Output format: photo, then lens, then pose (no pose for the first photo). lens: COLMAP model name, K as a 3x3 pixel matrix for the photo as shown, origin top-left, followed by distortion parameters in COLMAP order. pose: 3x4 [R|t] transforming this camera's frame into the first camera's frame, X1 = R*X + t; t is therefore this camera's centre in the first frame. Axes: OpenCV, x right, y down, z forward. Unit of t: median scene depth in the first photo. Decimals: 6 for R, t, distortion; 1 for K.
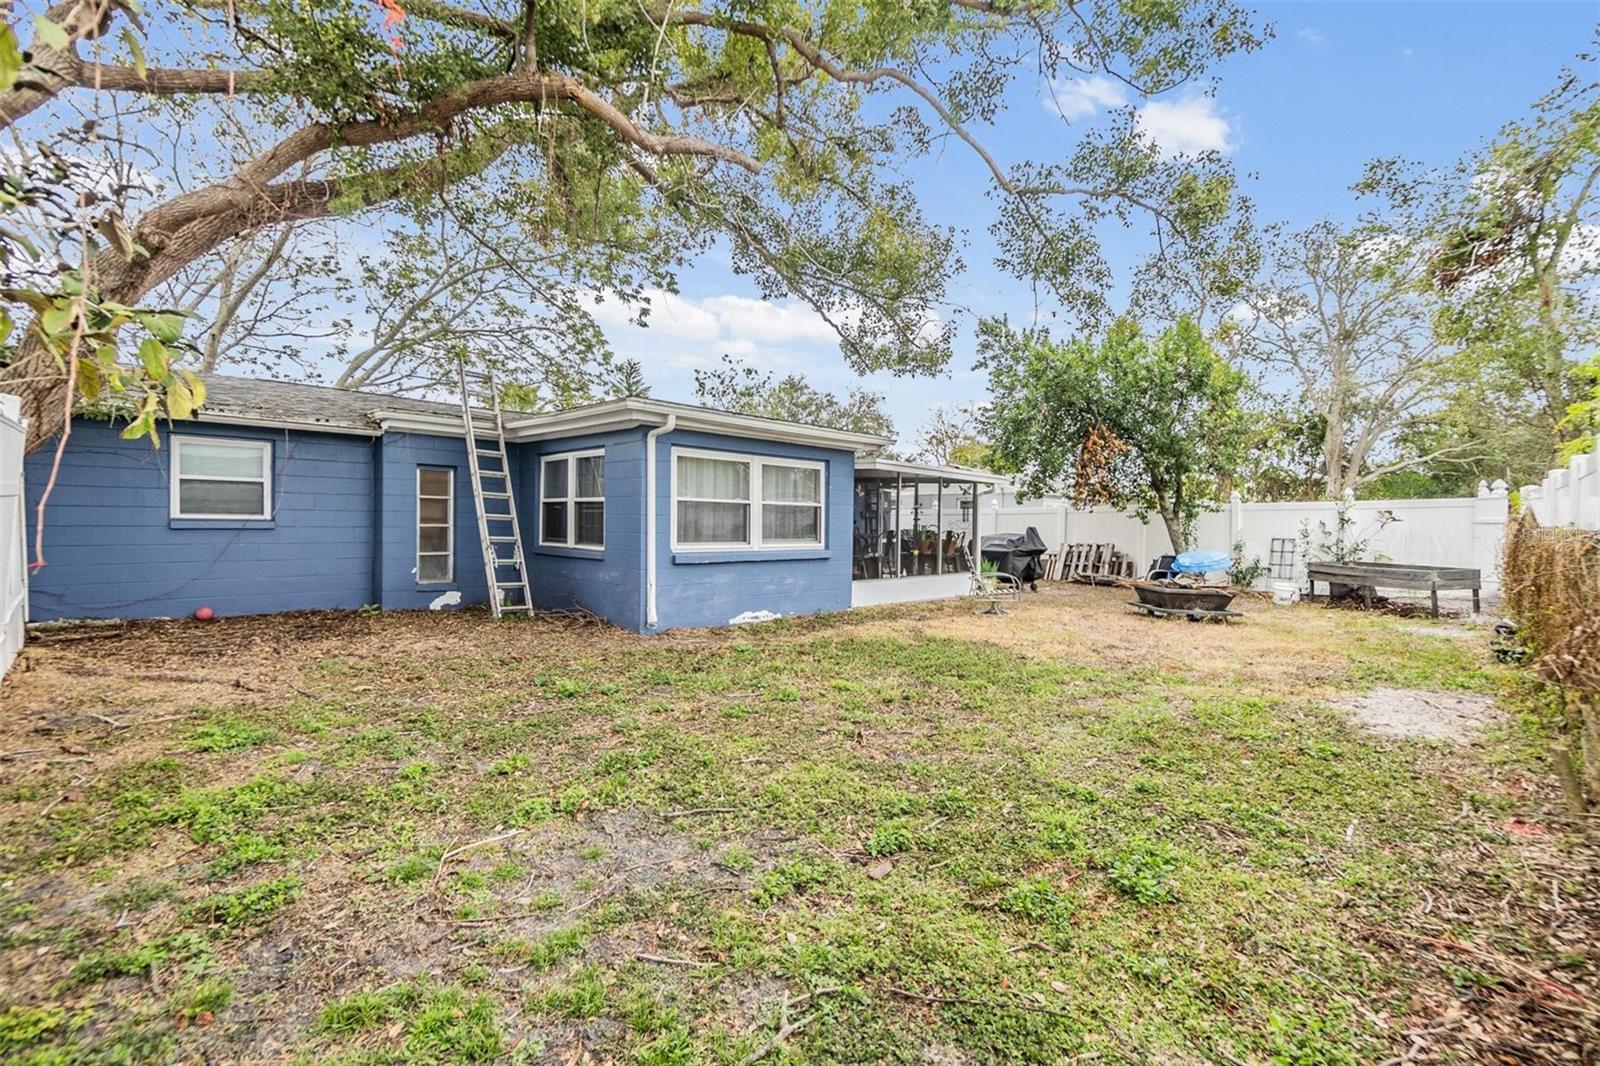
lens RADIAL K [[696.2, 0, 797.4], [0, 696.2, 533.9], [0, 0, 1]] dist [0.000212, -0.000585]
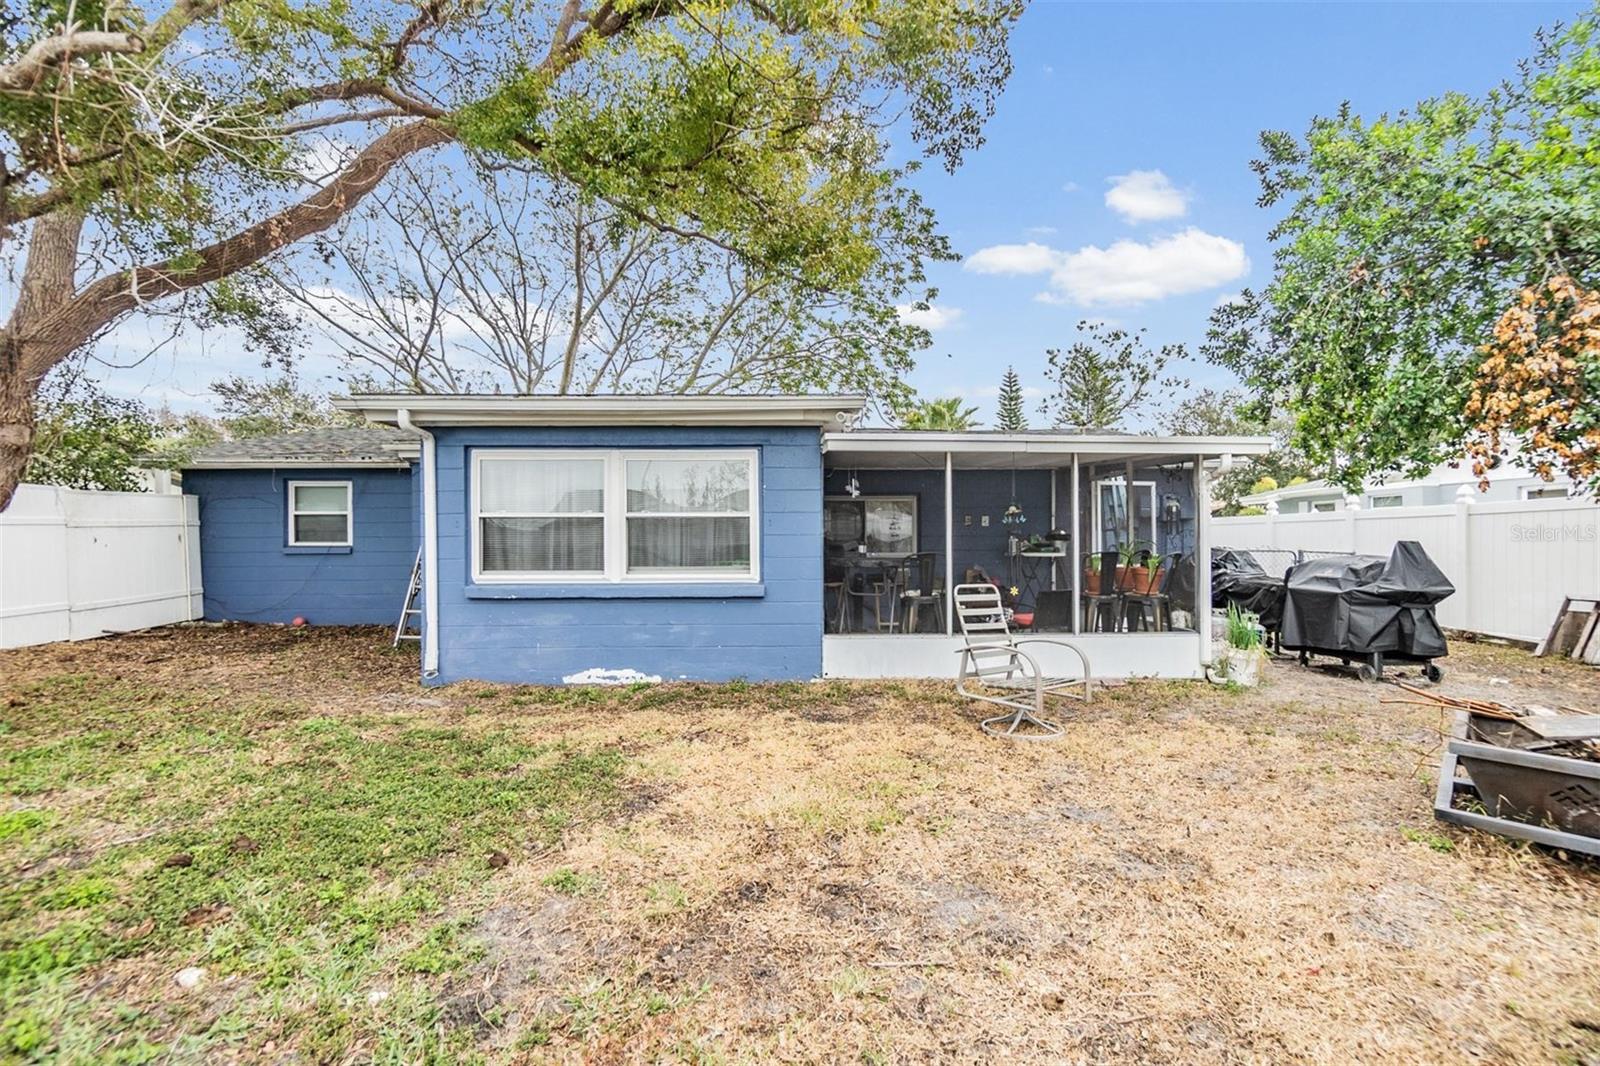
lens RADIAL K [[696.2, 0, 800.3], [0, 696.2, 533.1], [0, 0, 1]] dist [0.000212, -0.000585]
pose [[0.720114, -0.019994, -0.693568, 0.556397], [0.004163, 0.999691, -0.024496, -0.008608], [0.693844, 0.014753, 0.719974, 0.603102]]
